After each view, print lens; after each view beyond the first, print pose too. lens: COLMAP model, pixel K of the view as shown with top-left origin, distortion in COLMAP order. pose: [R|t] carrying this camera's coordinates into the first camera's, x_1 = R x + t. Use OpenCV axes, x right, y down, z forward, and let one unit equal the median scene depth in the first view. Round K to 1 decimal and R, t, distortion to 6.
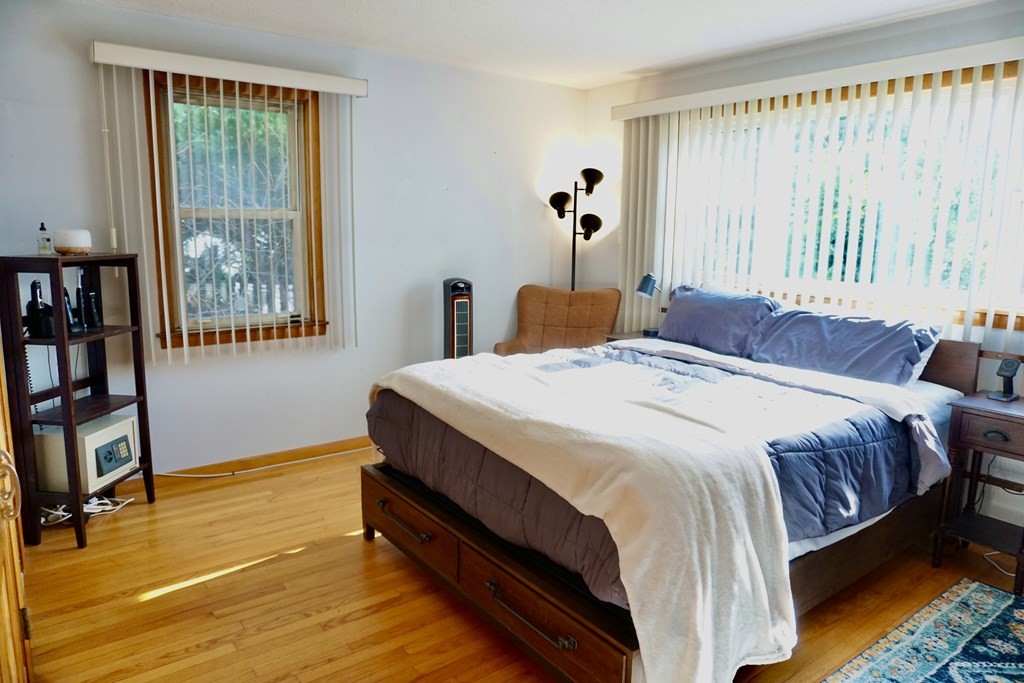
lens RADIAL K [[686.0, 0, 506.9], [0, 686.0, 342.3], [0, 0, 1]] dist [-0.047705, 0.042270]
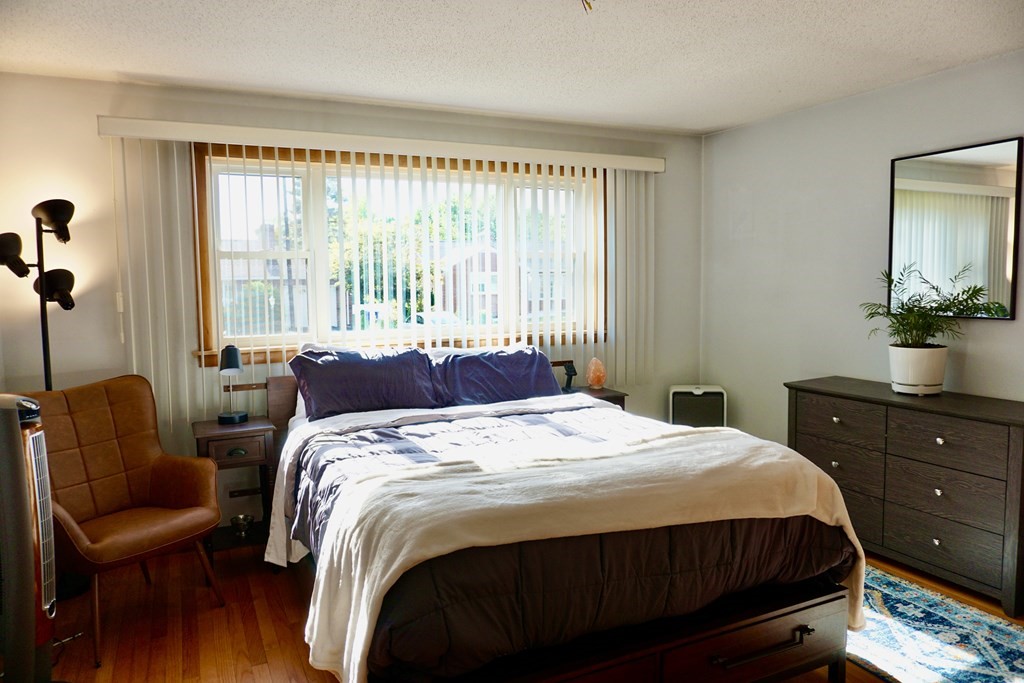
lens RADIAL K [[686.0, 0, 506.9], [0, 686.0, 342.3], [0, 0, 1]] dist [-0.047705, 0.042270]
pose [[0.196877, -0.095178, 0.975797, -0.434413], [0.189295, 0.980240, 0.057419, -0.077376], [-0.961981, 0.173409, 0.211004, 0.470562]]
